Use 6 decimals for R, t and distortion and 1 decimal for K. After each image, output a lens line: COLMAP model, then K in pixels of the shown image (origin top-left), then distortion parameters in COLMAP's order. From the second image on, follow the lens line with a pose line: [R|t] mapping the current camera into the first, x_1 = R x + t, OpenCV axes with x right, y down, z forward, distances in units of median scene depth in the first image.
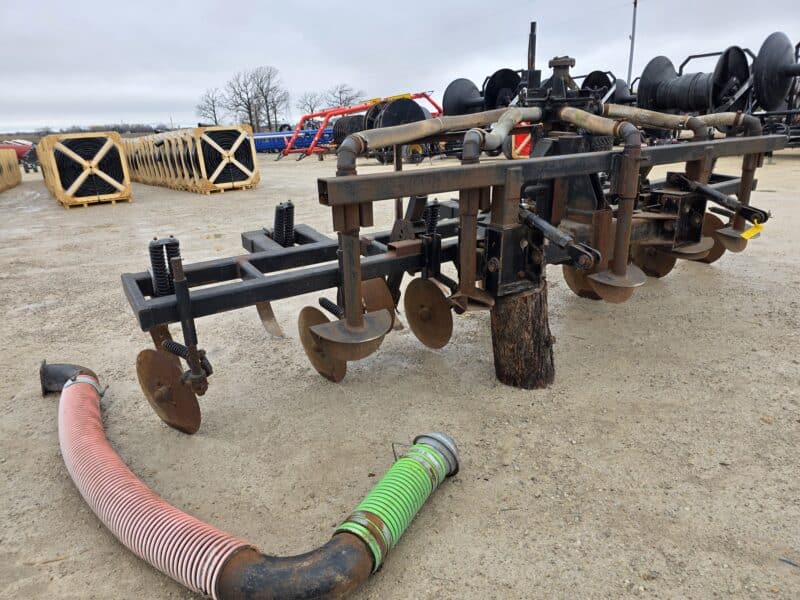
lens RADIAL K [[534.3, 0, 399.5], [0, 534.3, 294.9], [0, 0, 1]] dist [0.057474, -0.058206]
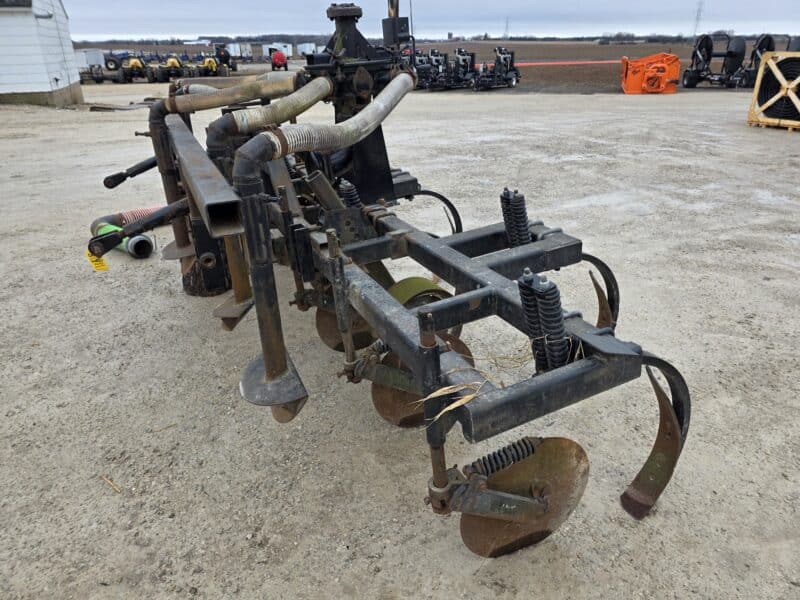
lens RADIAL K [[534.3, 0, 399.5], [0, 534.3, 294.9], [0, 0, 1]] dist [0.057474, -0.058206]
pose [[-0.128955, 0.451311, -0.883000, 0.443205], [-0.288076, 0.834985, 0.468841, -0.191487], [0.948885, 0.314831, 0.022336, 0.473968]]
